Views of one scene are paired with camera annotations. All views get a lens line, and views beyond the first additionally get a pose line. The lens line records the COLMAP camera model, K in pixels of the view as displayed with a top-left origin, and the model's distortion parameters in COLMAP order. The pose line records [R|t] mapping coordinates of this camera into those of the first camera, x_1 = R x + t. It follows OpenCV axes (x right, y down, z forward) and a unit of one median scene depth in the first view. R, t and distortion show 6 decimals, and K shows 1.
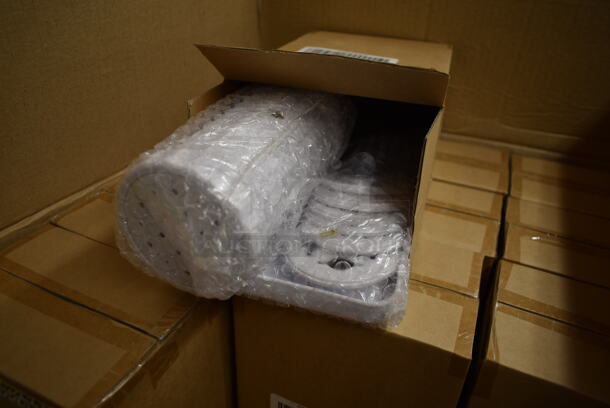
lens RADIAL K [[457.7, 0, 305.0], [0, 457.7, 204.0], [0, 0, 1]] dist [-0.012717, -0.006935]
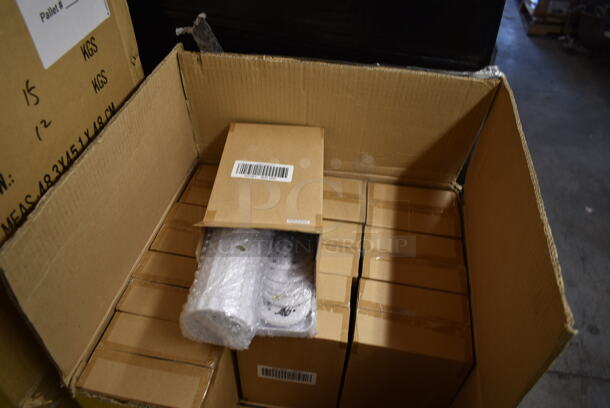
lens RADIAL K [[457.7, 0, 305.0], [0, 457.7, 204.0], [0, 0, 1]] dist [-0.012717, -0.006935]
pose [[0.966773, -0.190964, 0.169949, -0.080143], [0.143009, 0.955060, 0.259631, -0.749450], [-0.211892, -0.226700, 0.950636, -0.776039]]
